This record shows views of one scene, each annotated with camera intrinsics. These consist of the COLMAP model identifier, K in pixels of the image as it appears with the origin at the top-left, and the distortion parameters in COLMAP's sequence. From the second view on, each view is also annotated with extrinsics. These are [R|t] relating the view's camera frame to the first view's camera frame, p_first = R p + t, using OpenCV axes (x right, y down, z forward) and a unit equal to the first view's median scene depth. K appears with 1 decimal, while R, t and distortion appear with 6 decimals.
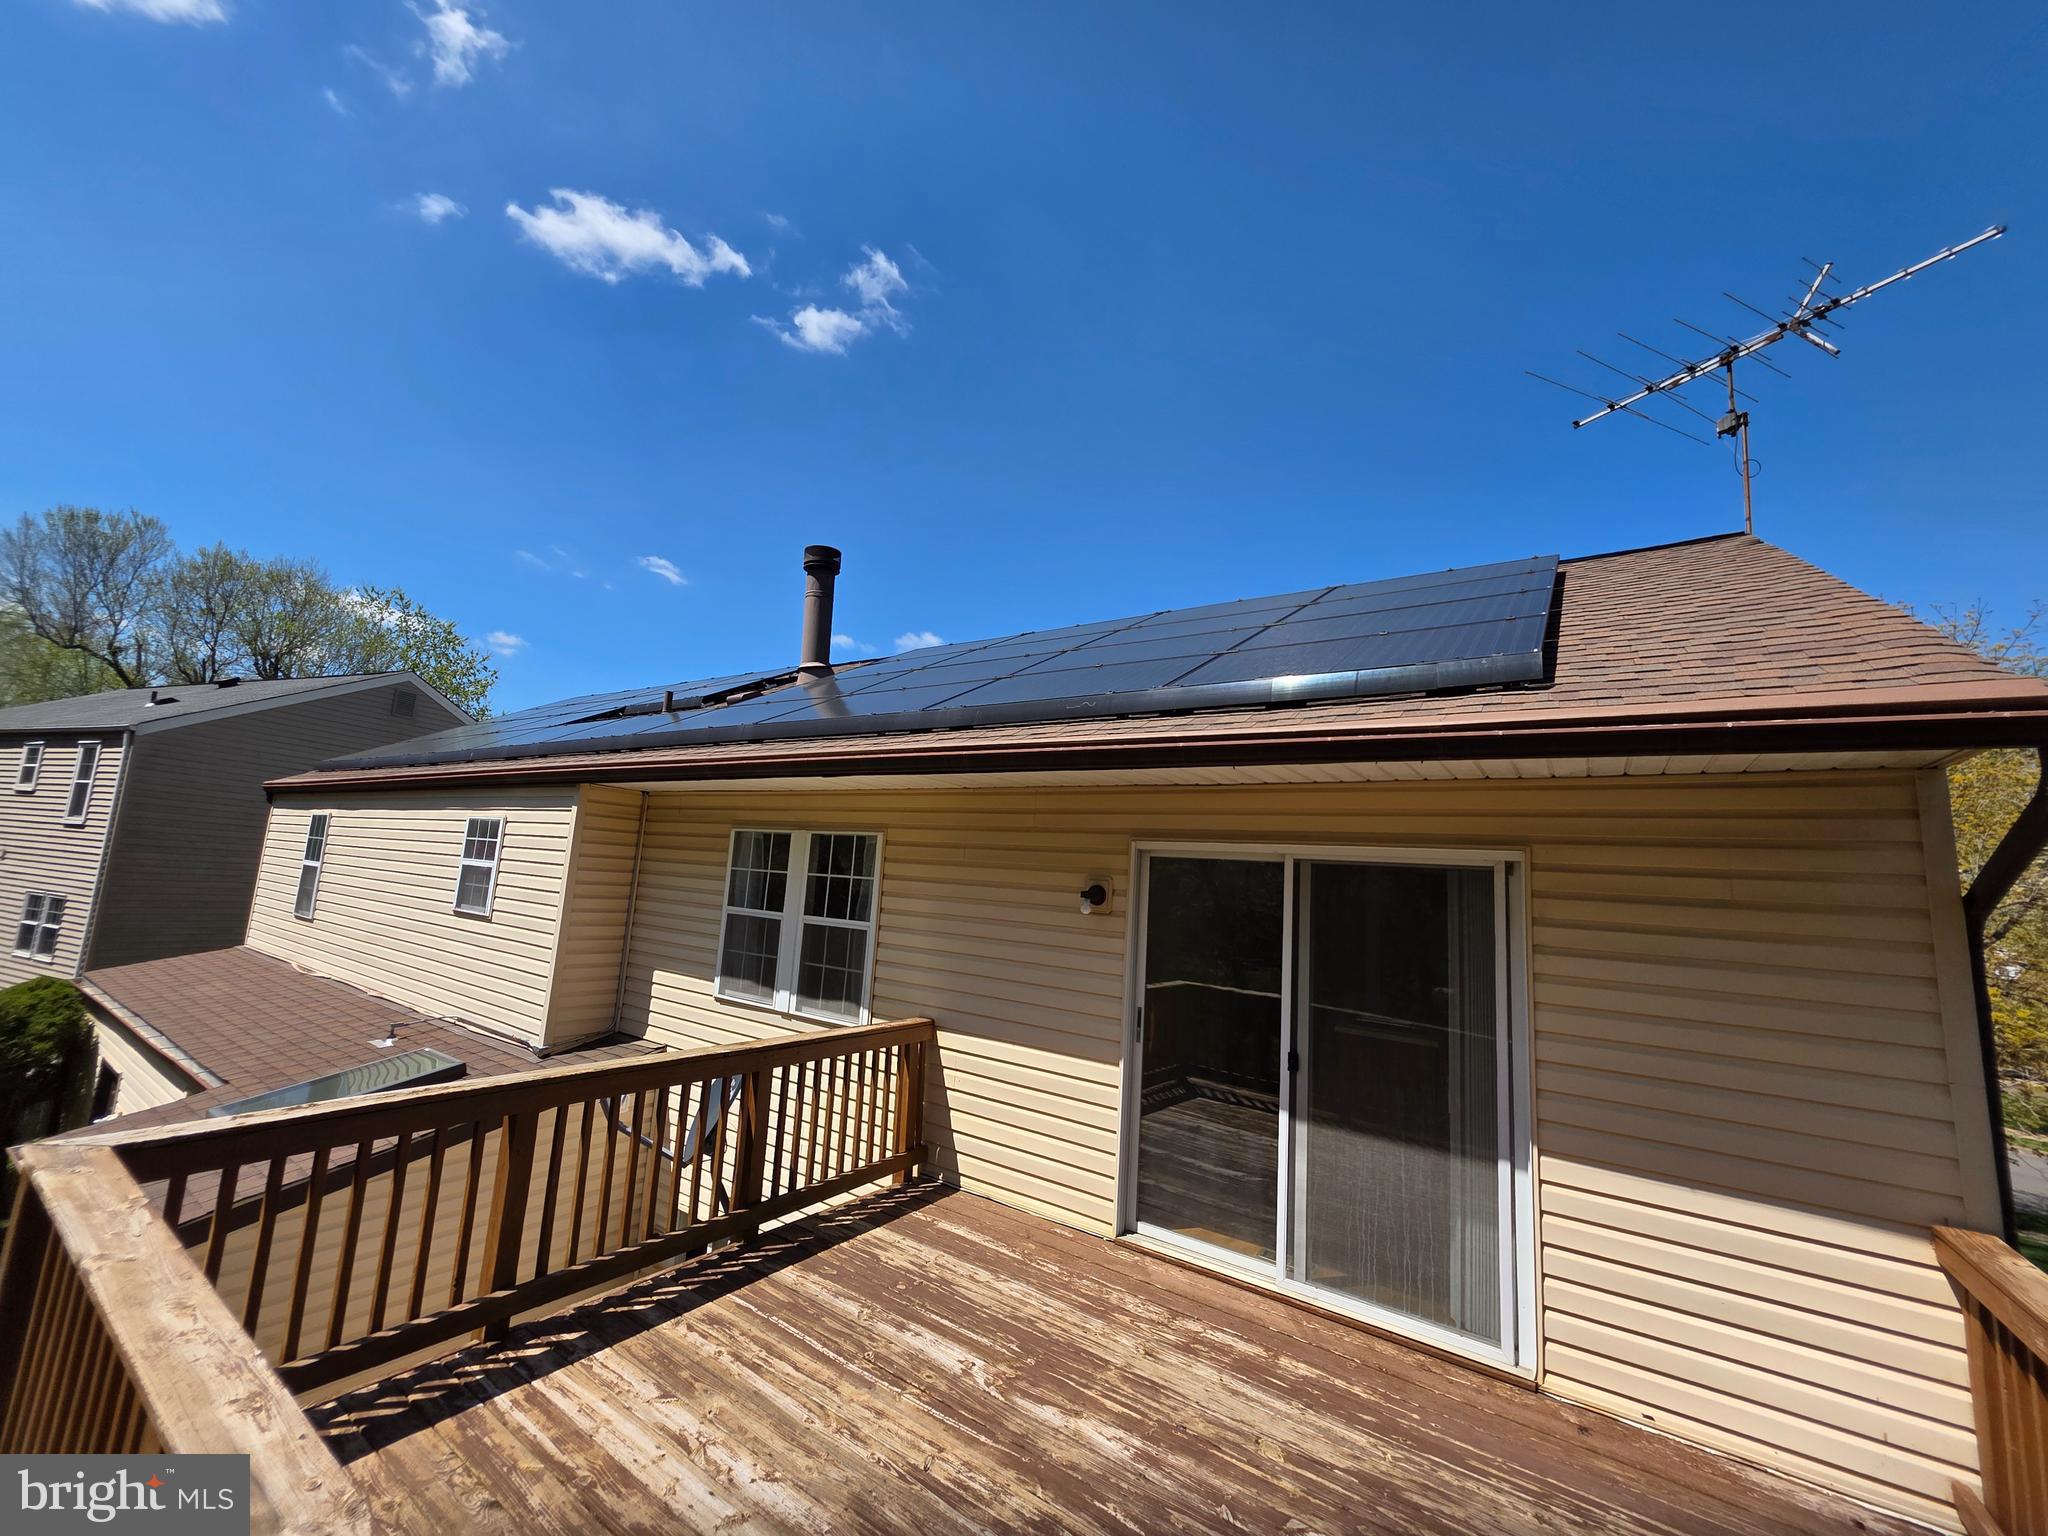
lens RADIAL K [[820.6, 0, 1019.7], [0, 820.6, 763.7], [0, 0, 1]] dist [0.002765, -0.000282]
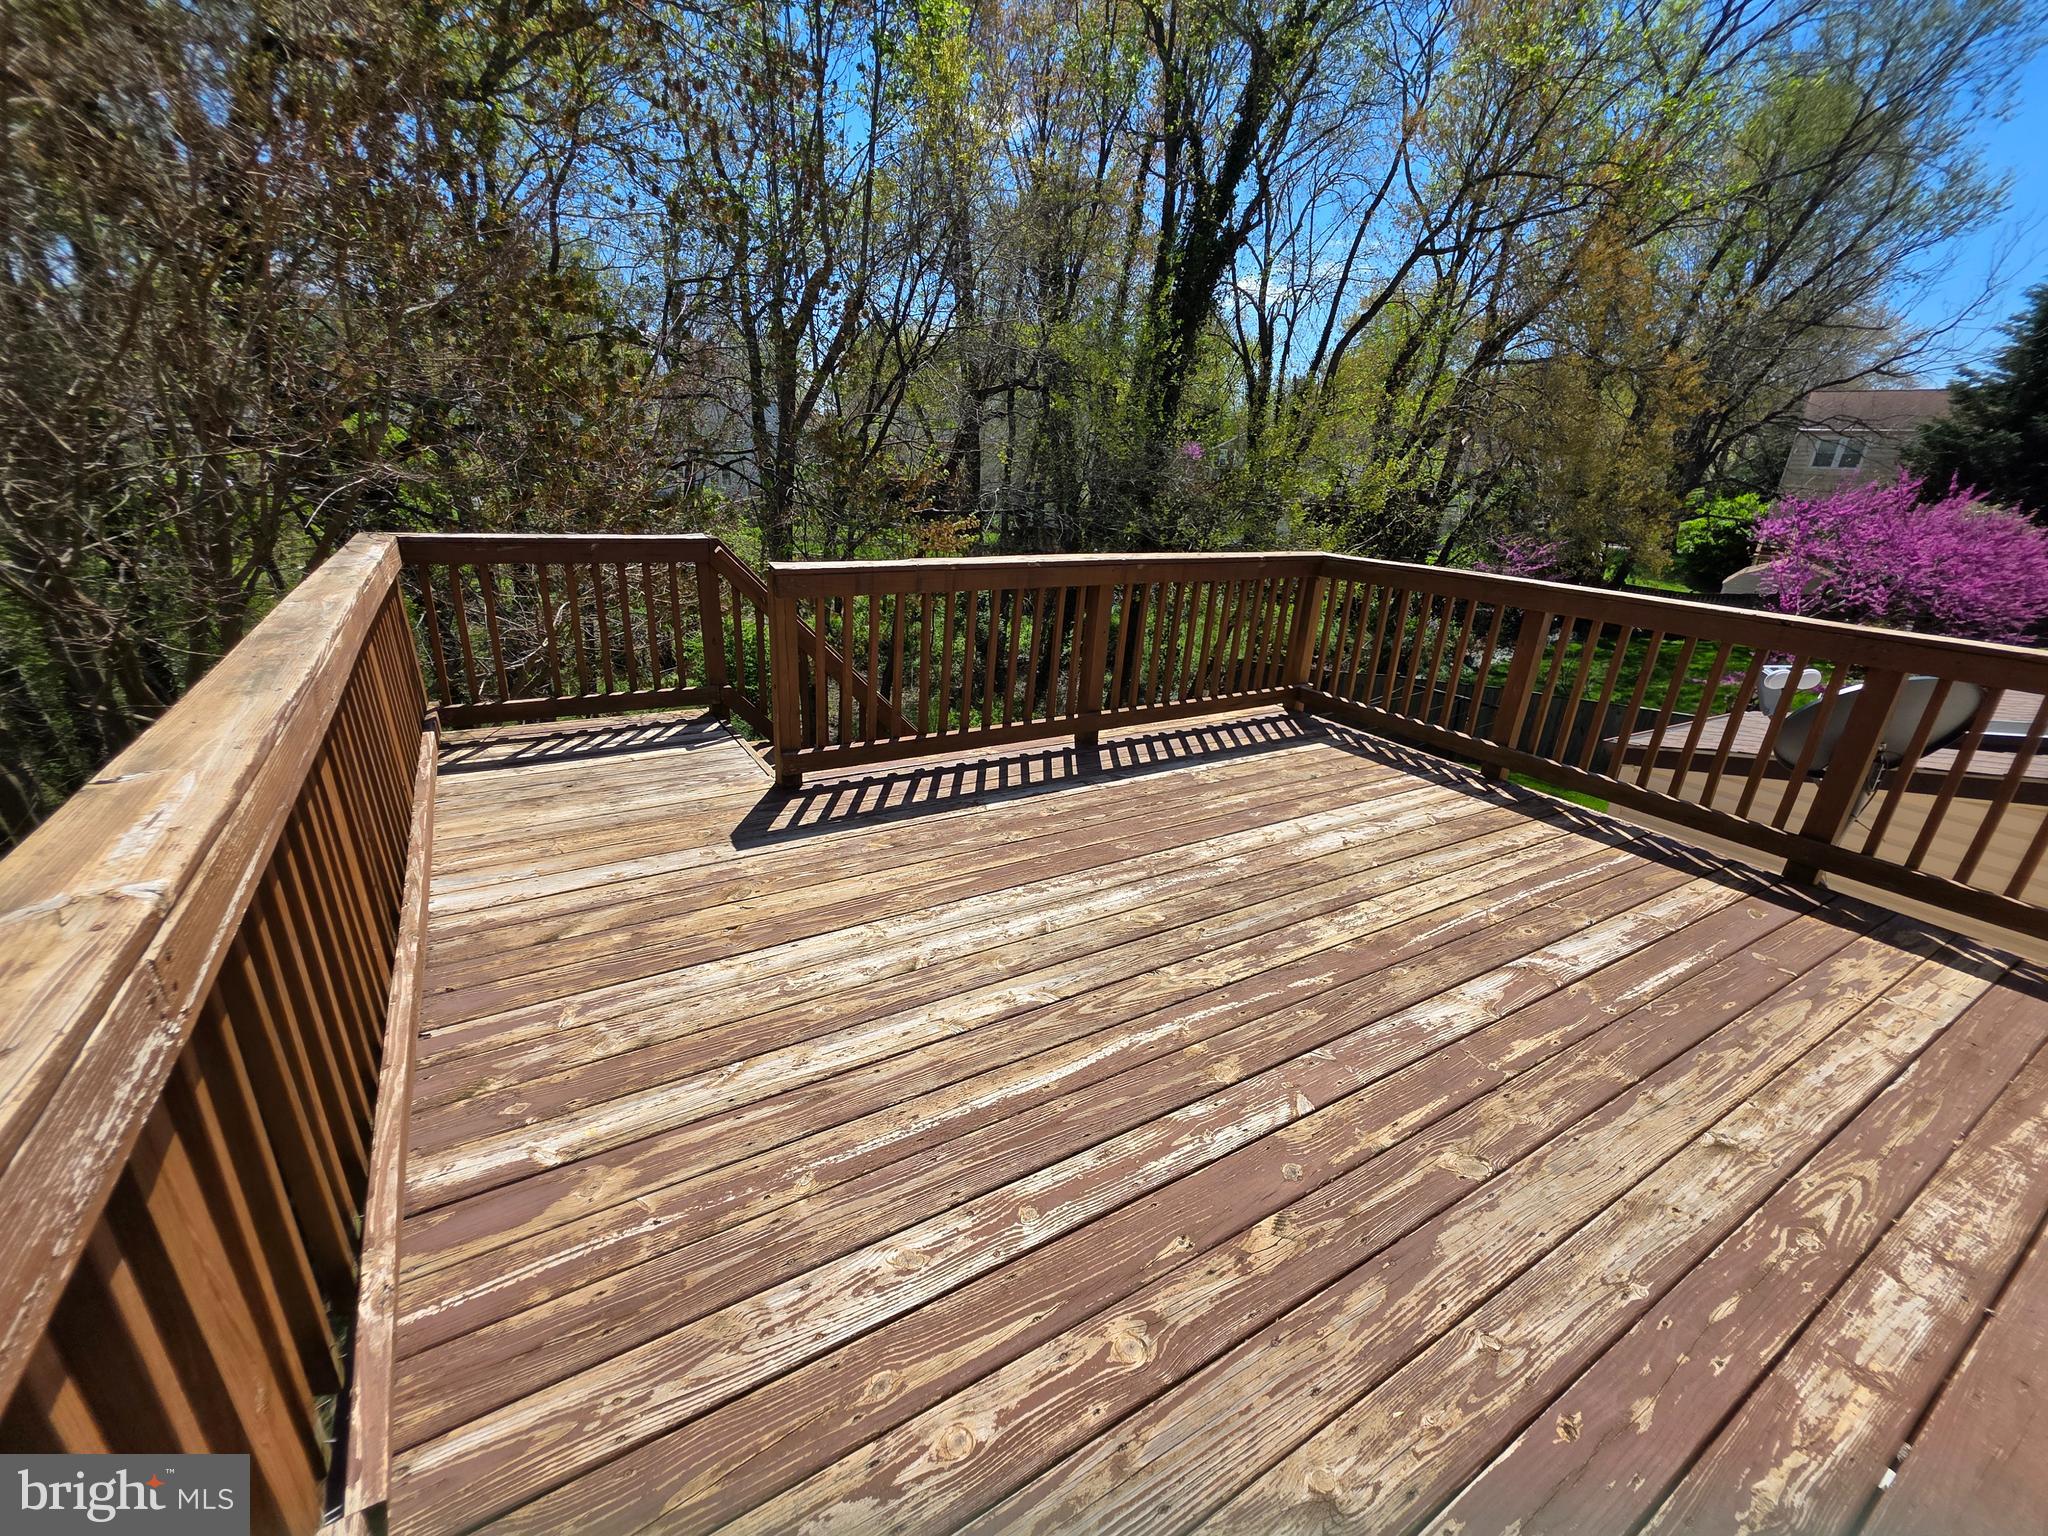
lens RADIAL K [[820.6, 0, 1023.7], [0, 820.6, 779.7], [0, 0, 1]] dist [0.002765, -0.000282]
pose [[-0.400035, 0.236993, -0.885328, 0.800268], [0.054333, 0.970422, 0.235221, 0.335108], [0.914888, 0.045994, -0.401080, 0.808085]]
